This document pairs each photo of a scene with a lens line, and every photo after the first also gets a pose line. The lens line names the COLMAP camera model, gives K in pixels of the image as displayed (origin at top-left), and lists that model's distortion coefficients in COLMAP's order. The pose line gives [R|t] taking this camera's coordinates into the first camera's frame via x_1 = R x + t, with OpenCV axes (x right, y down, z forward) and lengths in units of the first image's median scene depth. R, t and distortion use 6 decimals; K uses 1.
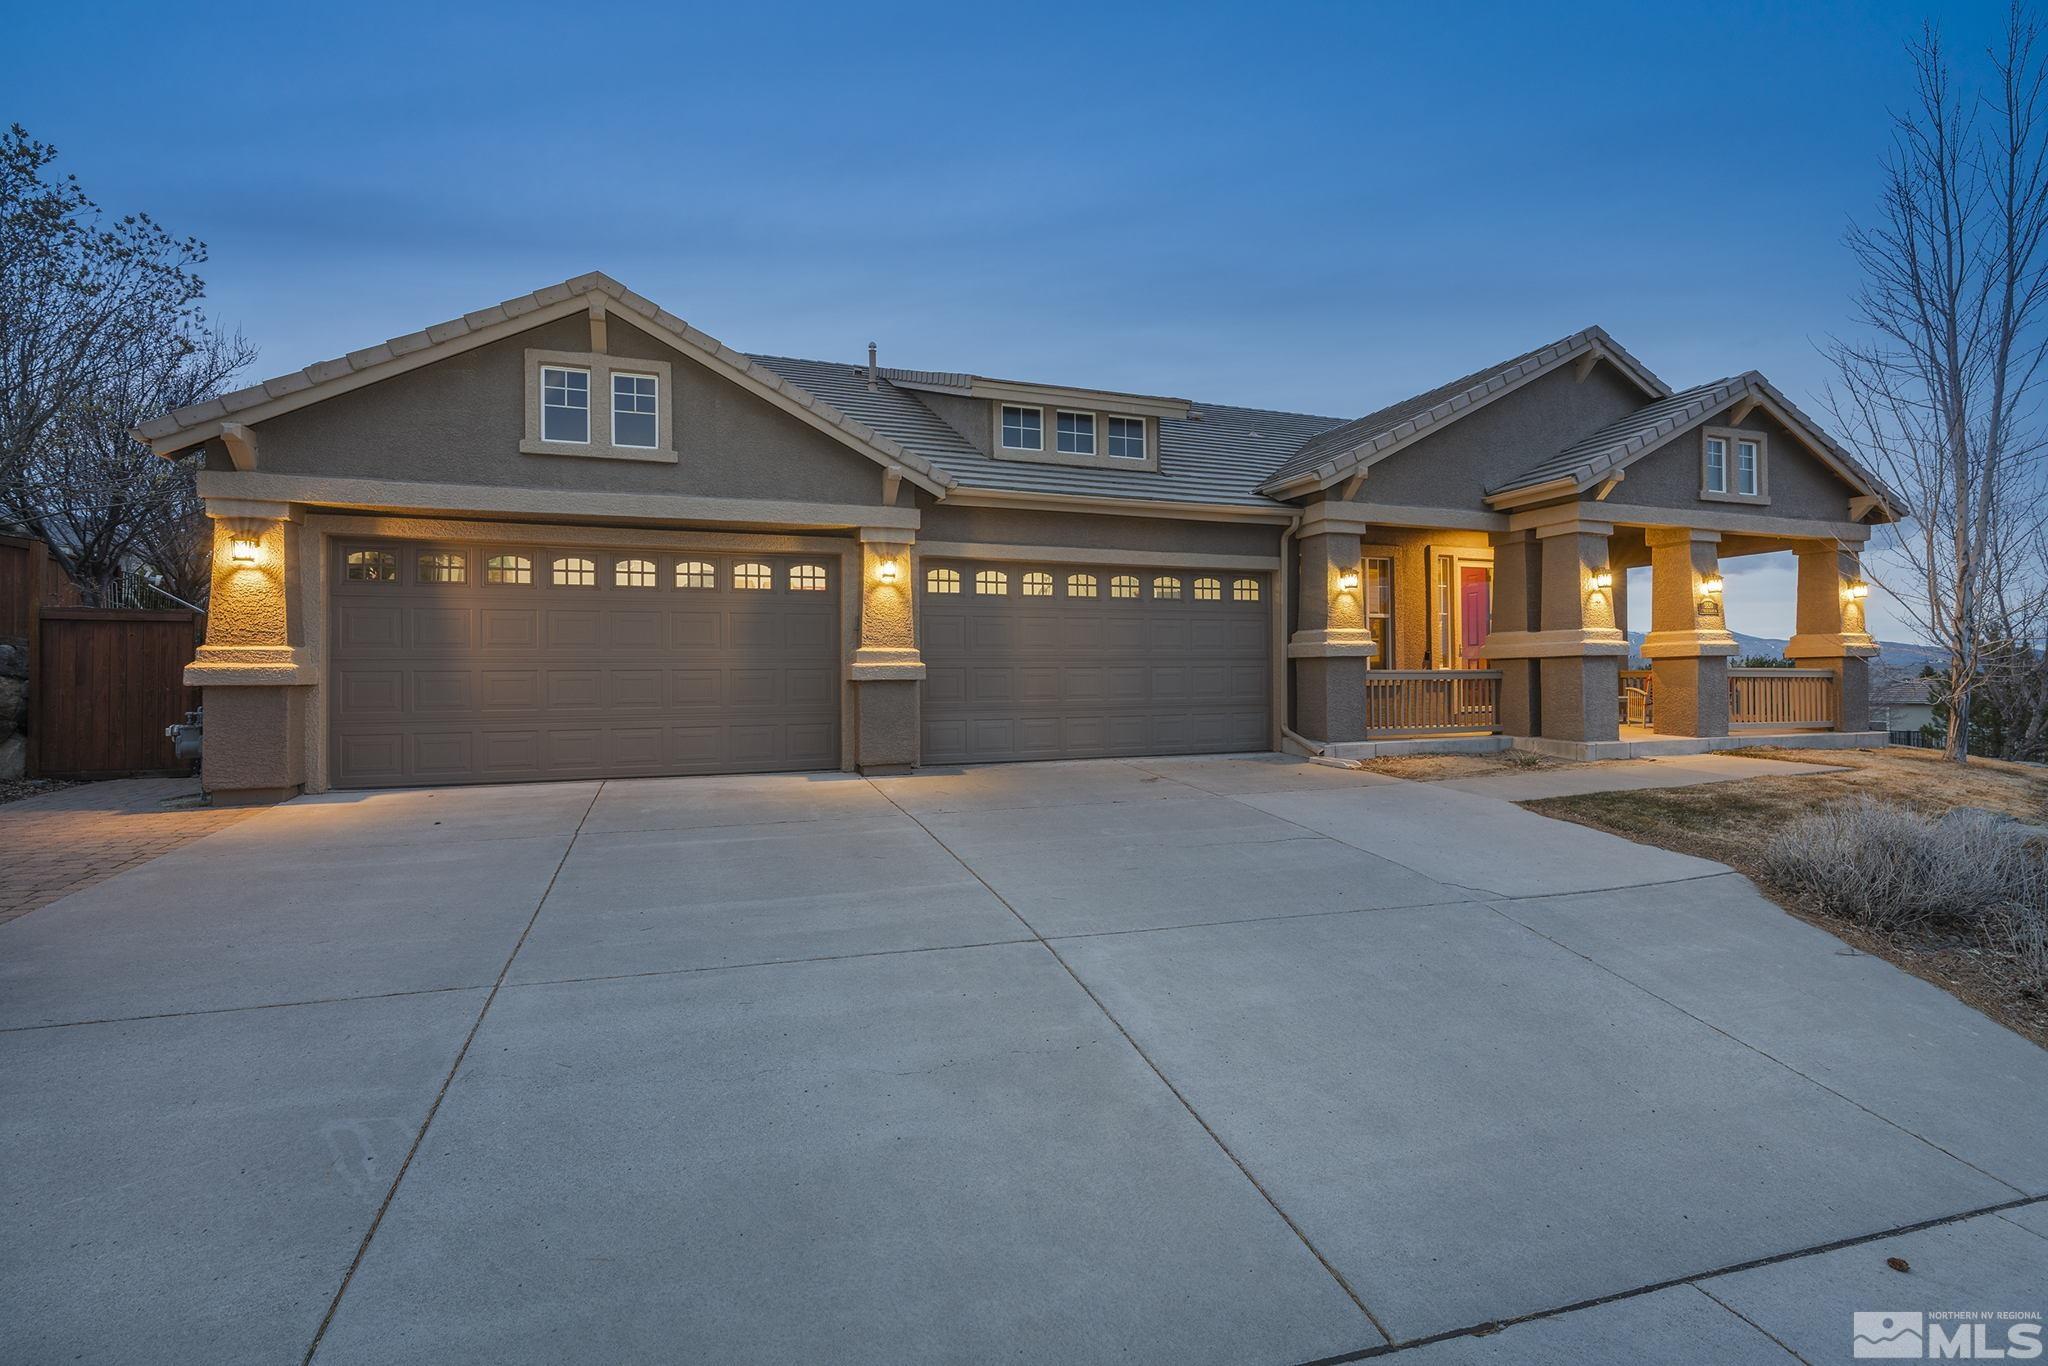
lens RADIAL K [[825.2, 0, 1021.2], [0, 825.2, 659.9], [0, 0, 1]] dist [-0.001926, 0.000034]
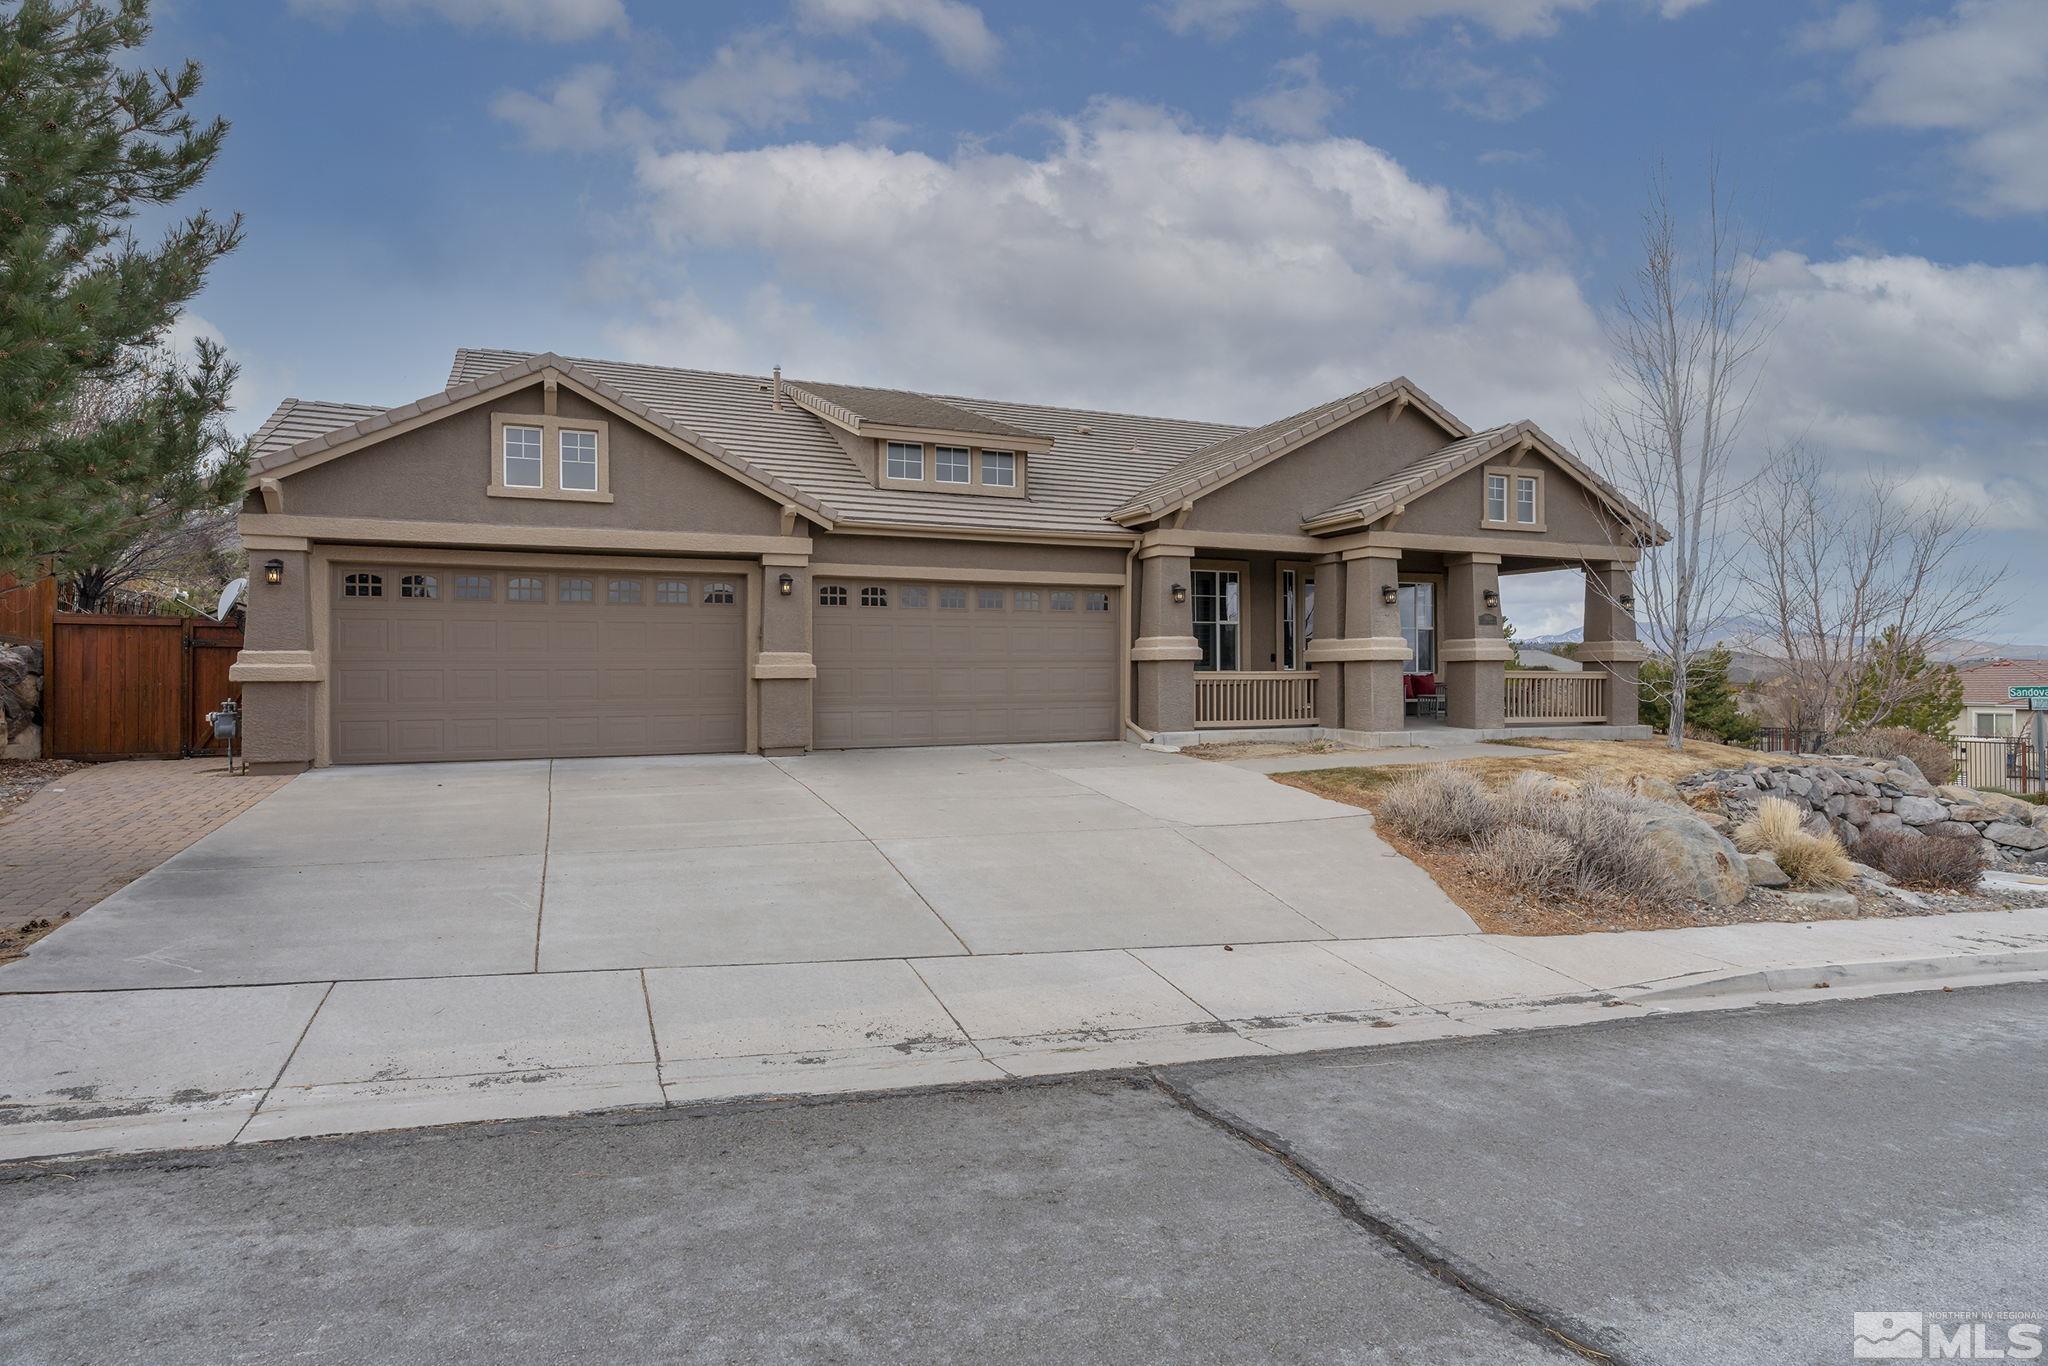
lens RADIAL K [[999.6, 0, 1011.8], [0, 999.6, 663.4], [0, 0, 1]] dist [-0.003746, 0.000912]
pose [[0.999072, 0.004347, 0.042858, 0.102347], [-0.004870, 0.999915, 0.012112, -0.016193], [-0.042801, -0.012310, 0.999008, -0.457008]]
